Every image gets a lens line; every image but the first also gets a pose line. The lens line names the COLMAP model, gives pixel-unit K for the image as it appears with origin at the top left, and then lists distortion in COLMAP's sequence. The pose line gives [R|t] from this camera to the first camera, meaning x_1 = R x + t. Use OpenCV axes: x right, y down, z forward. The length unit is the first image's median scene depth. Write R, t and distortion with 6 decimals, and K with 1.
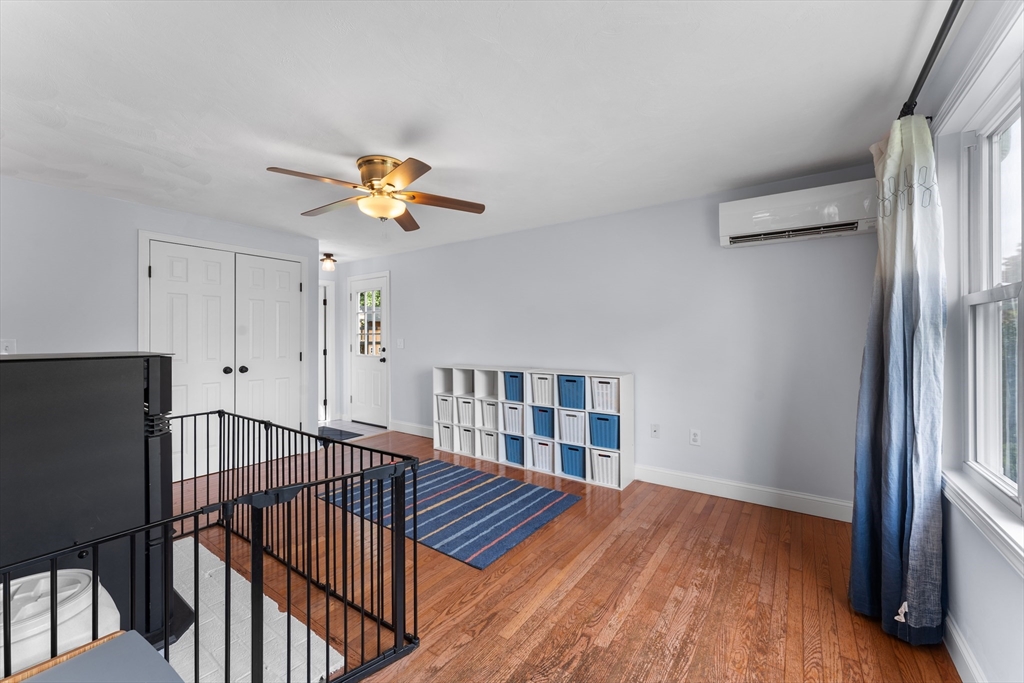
lens RADIAL K [[410.8, 0, 510.8], [0, 410.8, 338.1], [0, 0, 1]] dist [0.002652, 0.000049]
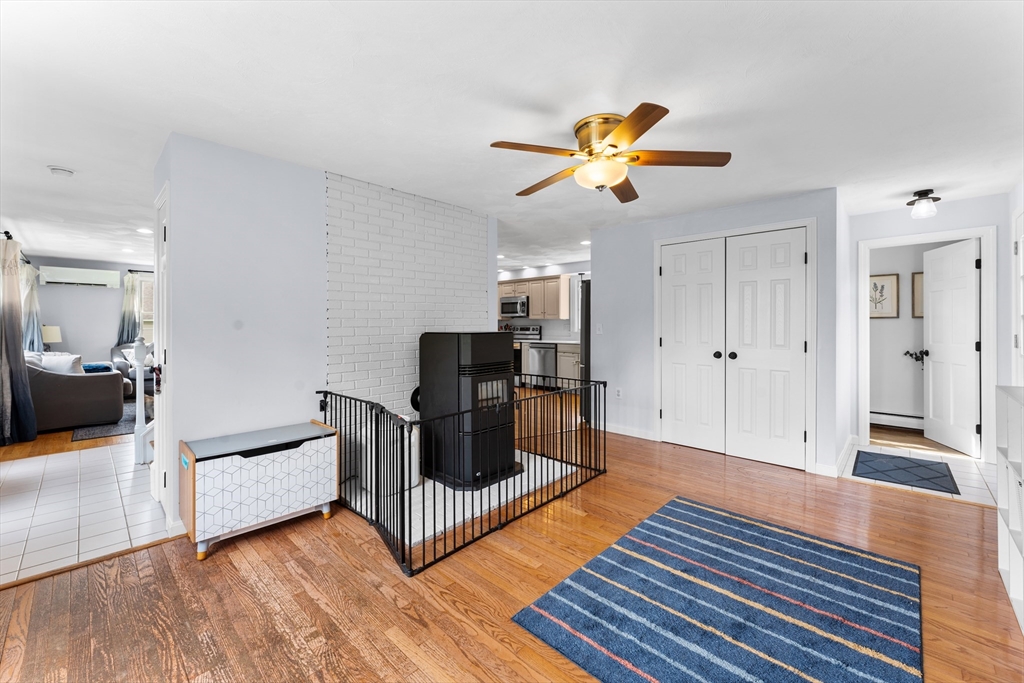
lens RADIAL K [[410.8, 0, 504.4], [0, 410.8, 325.0], [0, 0, 1]] dist [0.002652, 0.000049]
pose [[-0.153403, 0.004673, -0.988153, 0.737293], [0.002727, 0.999987, 0.004305, -0.003668], [0.988160, -0.002034, -0.153414, 1.156697]]
